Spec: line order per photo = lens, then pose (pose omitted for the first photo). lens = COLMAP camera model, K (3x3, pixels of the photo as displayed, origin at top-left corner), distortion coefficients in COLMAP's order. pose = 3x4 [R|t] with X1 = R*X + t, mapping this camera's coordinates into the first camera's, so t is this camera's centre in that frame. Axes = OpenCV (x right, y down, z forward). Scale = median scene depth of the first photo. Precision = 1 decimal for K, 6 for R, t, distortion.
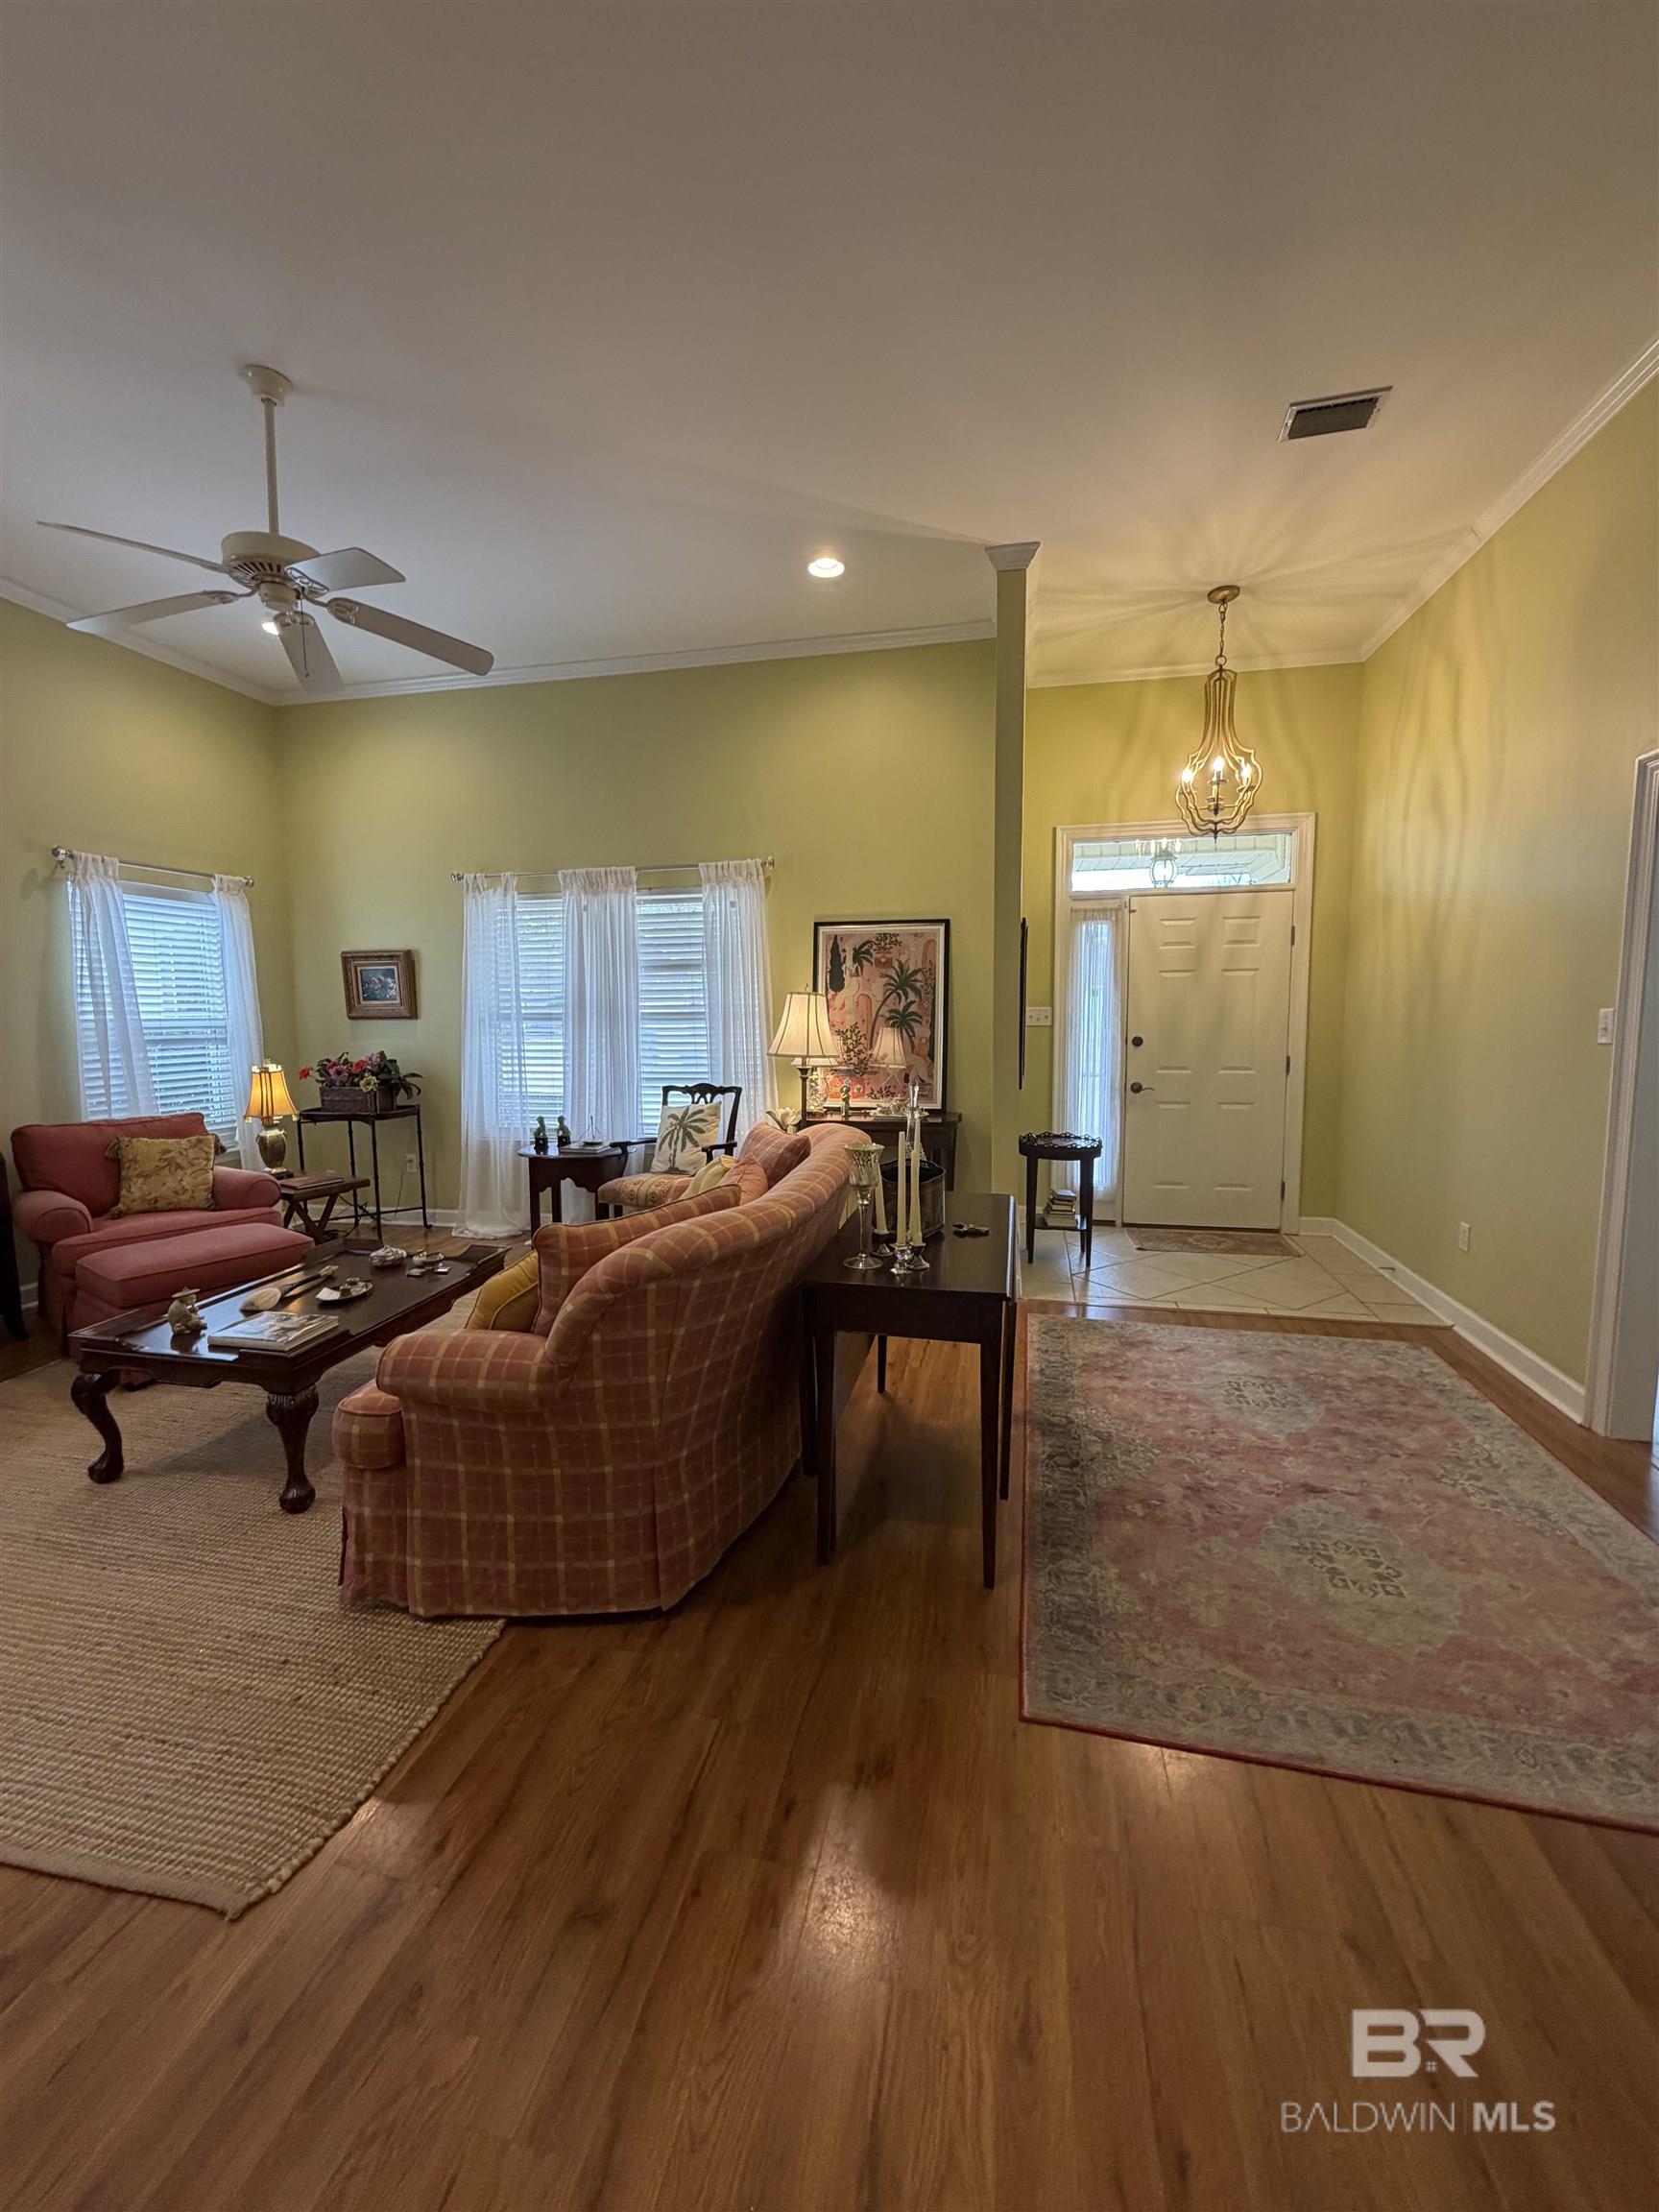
lens RADIAL K [[881.6, 0, 831.1], [0, 881.6, 1097.0], [0, 0, 1]] dist [0.000560, -0.000221]
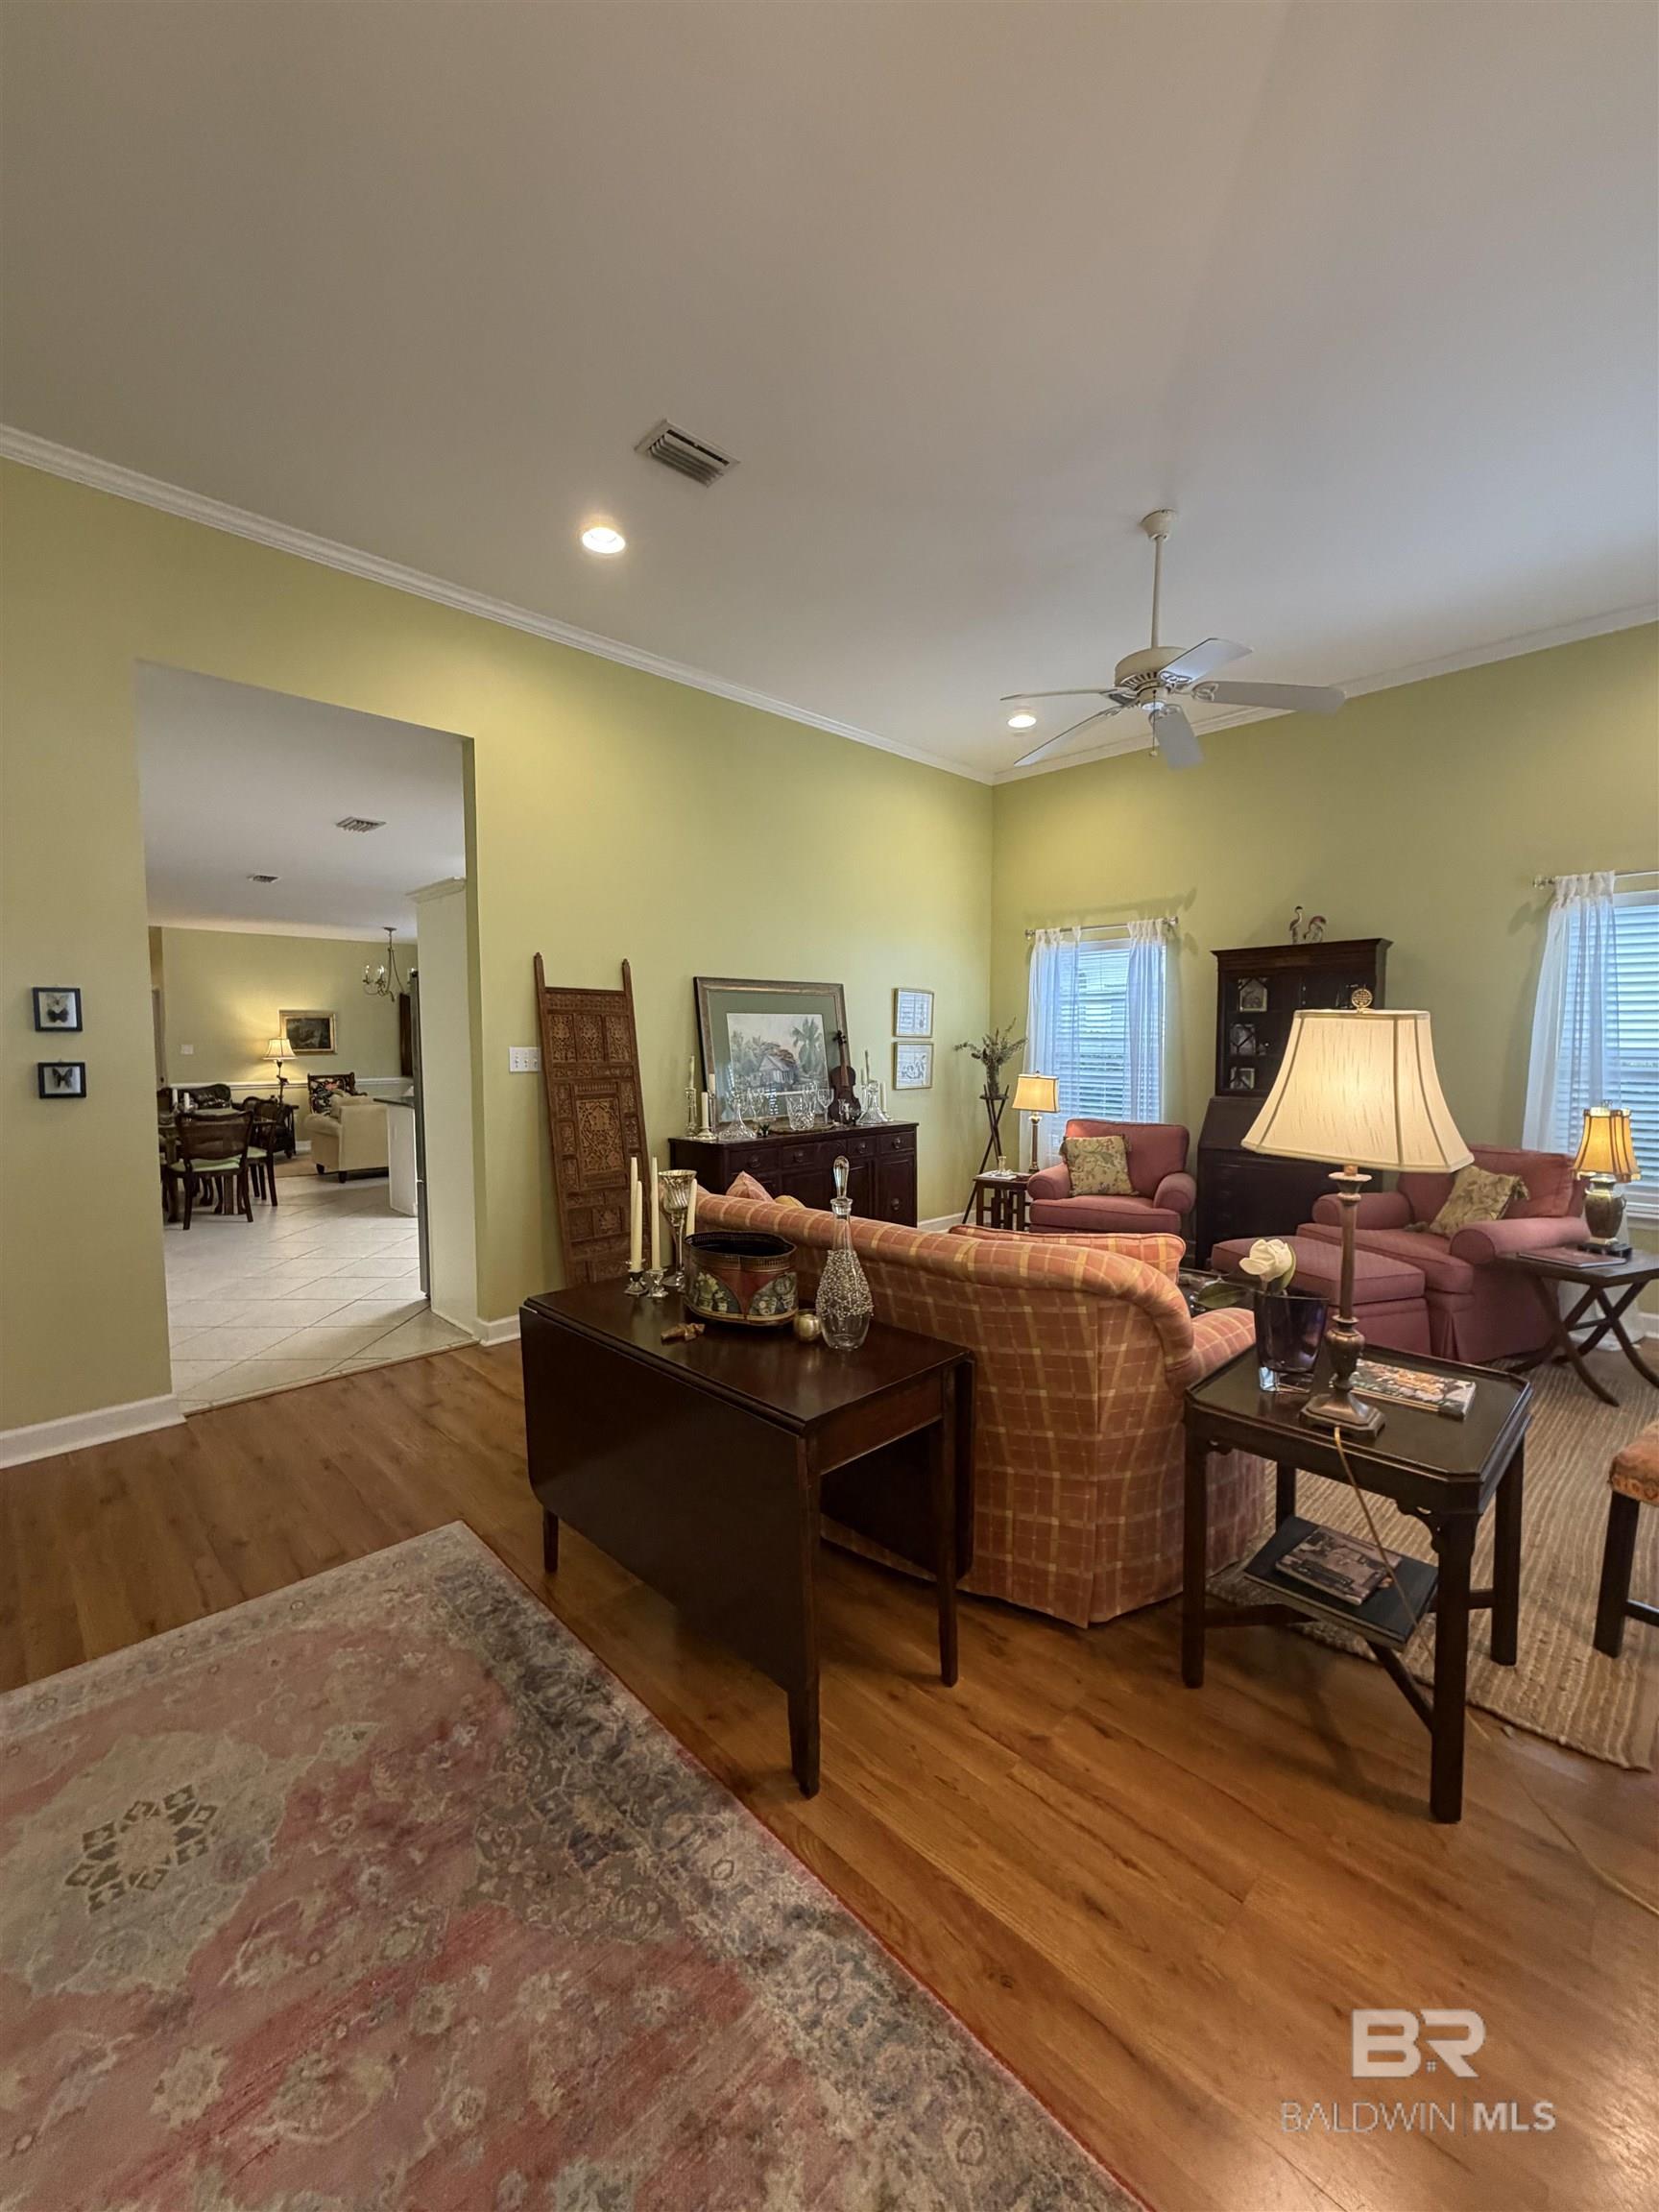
lens RADIAL K [[882.9, 0, 831.1], [0, 882.9, 1096.8], [0, 0, 1]] dist [0.000317, -0.000011]
pose [[-0.556560, 0.062573, -0.828448, 0.542262], [-0.077721, 0.988866, 0.126903, -0.124494], [0.827164, 0.135017, -0.545499, 1.148782]]
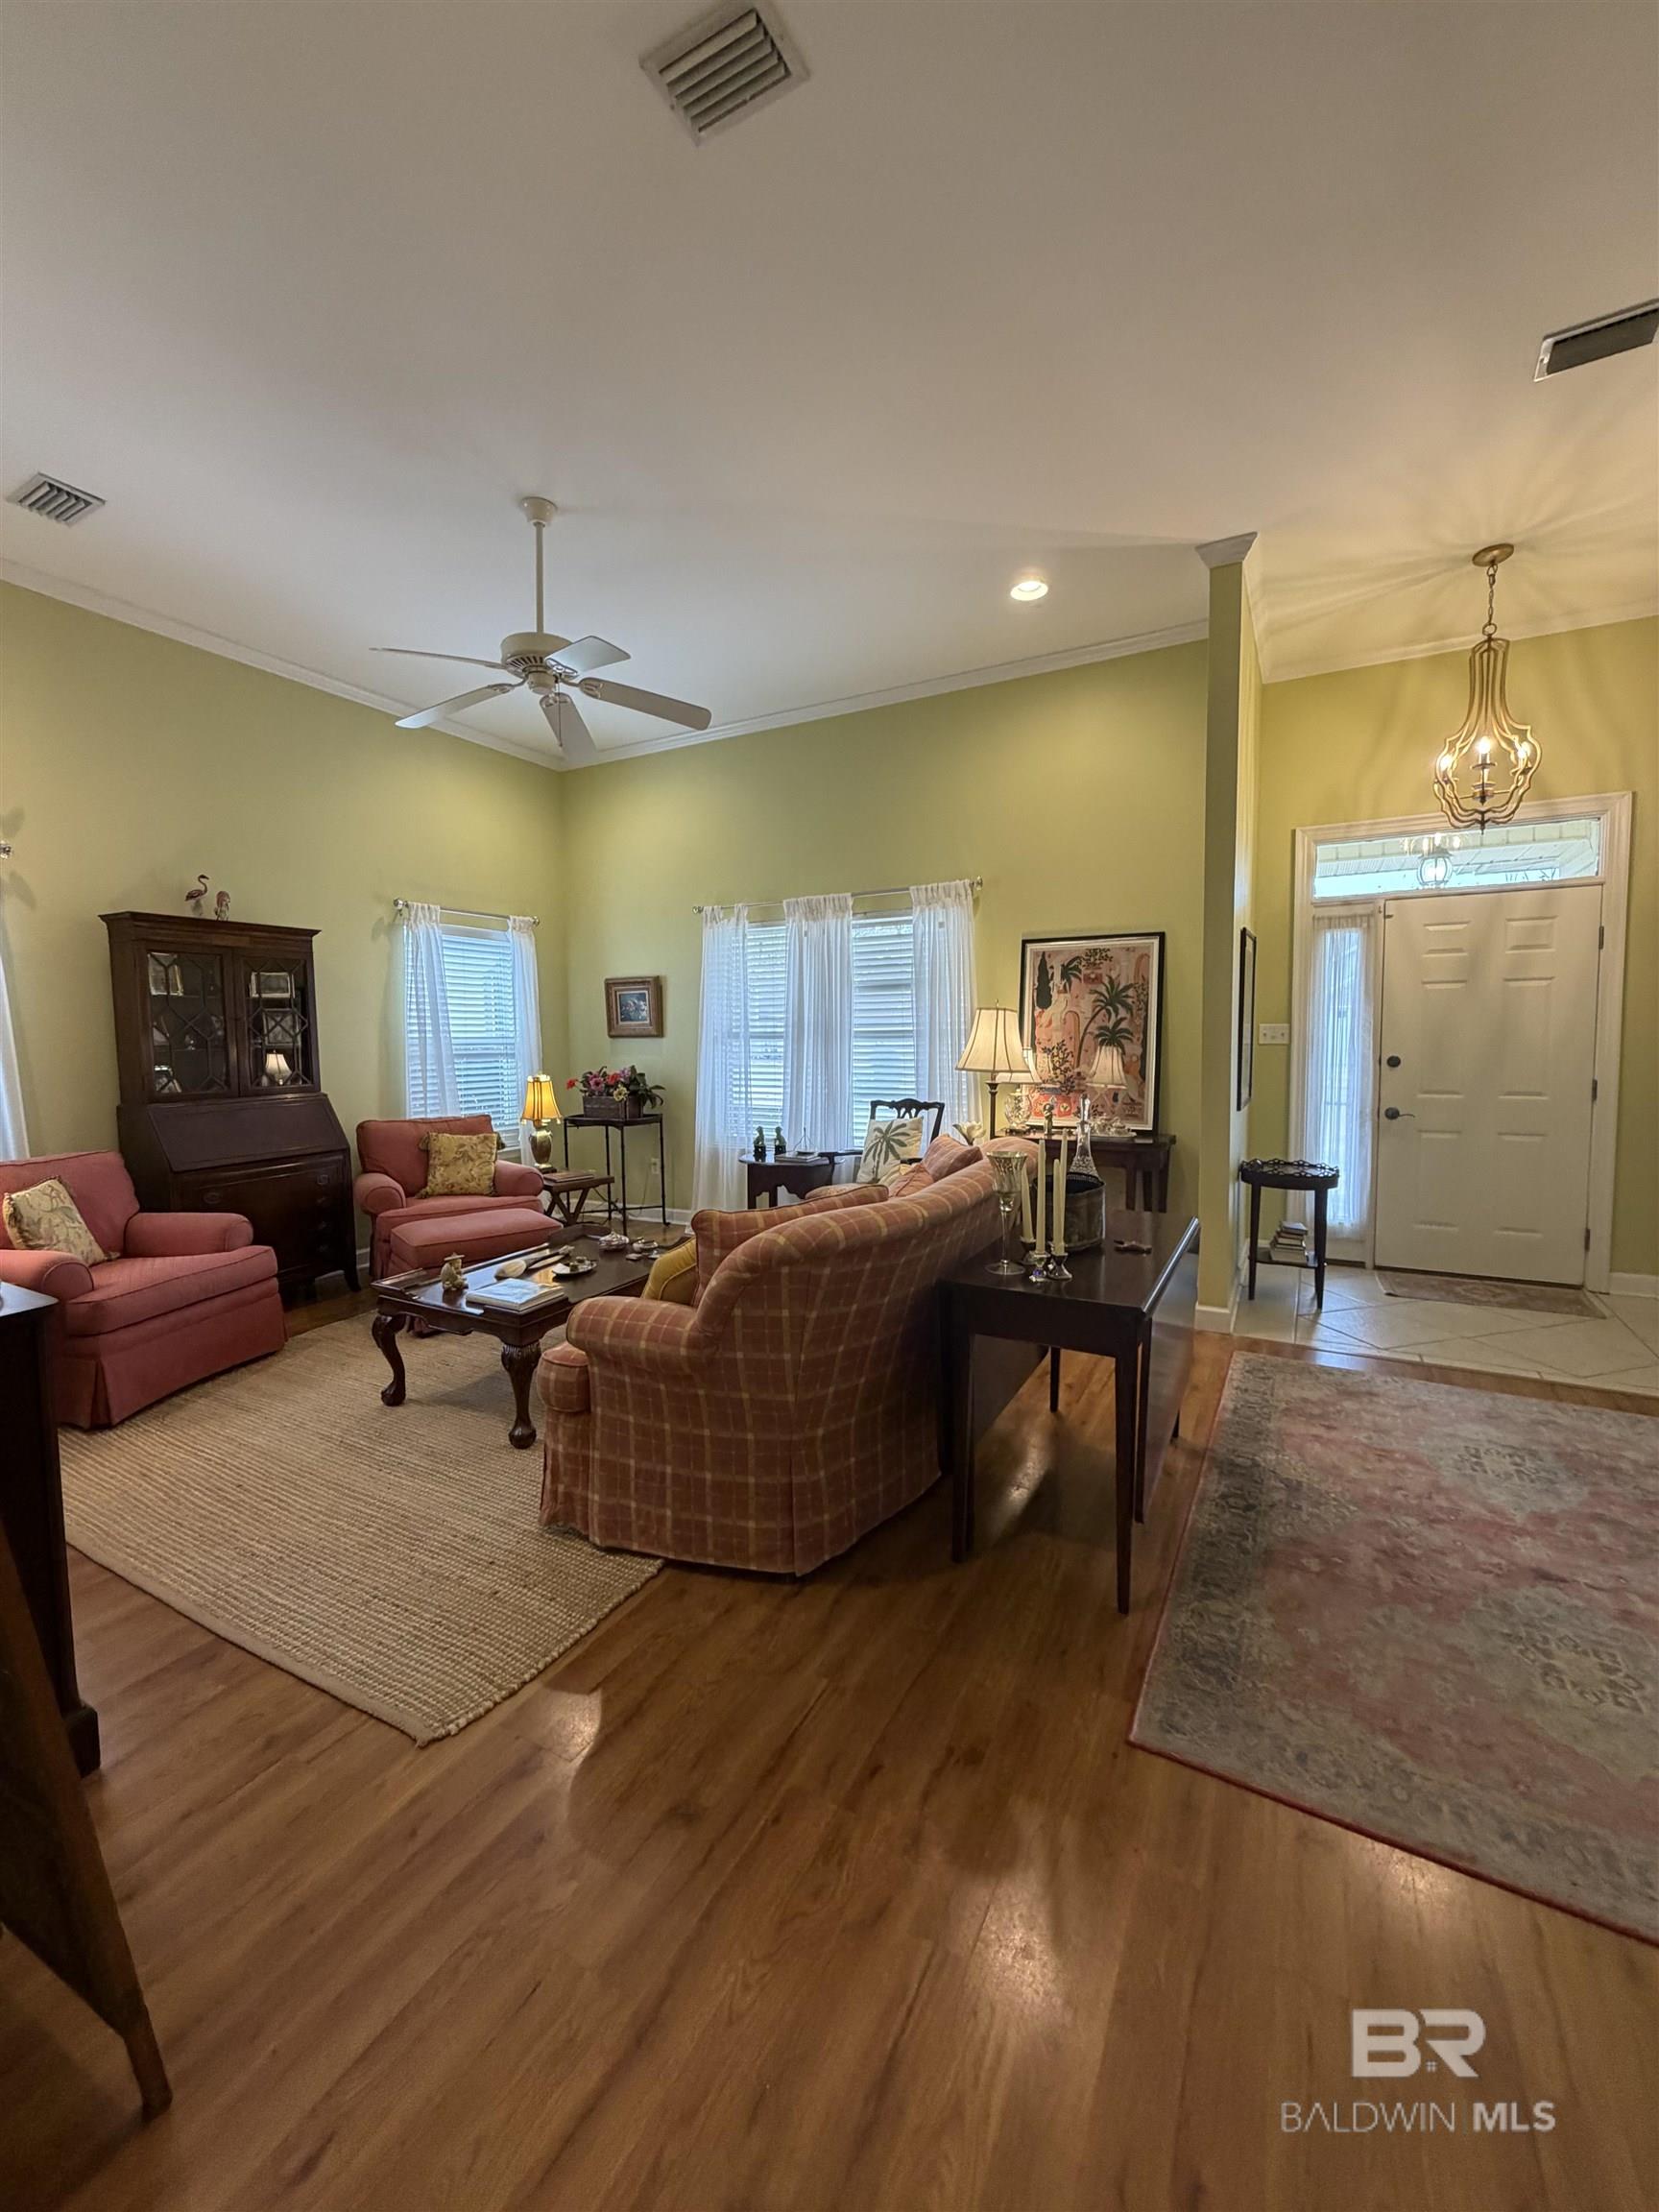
lens RADIAL K [[882.9, 0, 831.1], [0, 882.9, 1096.8], [0, 0, 1]] dist [0.000317, -0.000011]
pose [[0.959765, 0.017727, -0.280243, 0.083951], [-0.025350, 0.999400, -0.023597, 0.013003], [0.279657, 0.029752, 0.959639, -0.023886]]
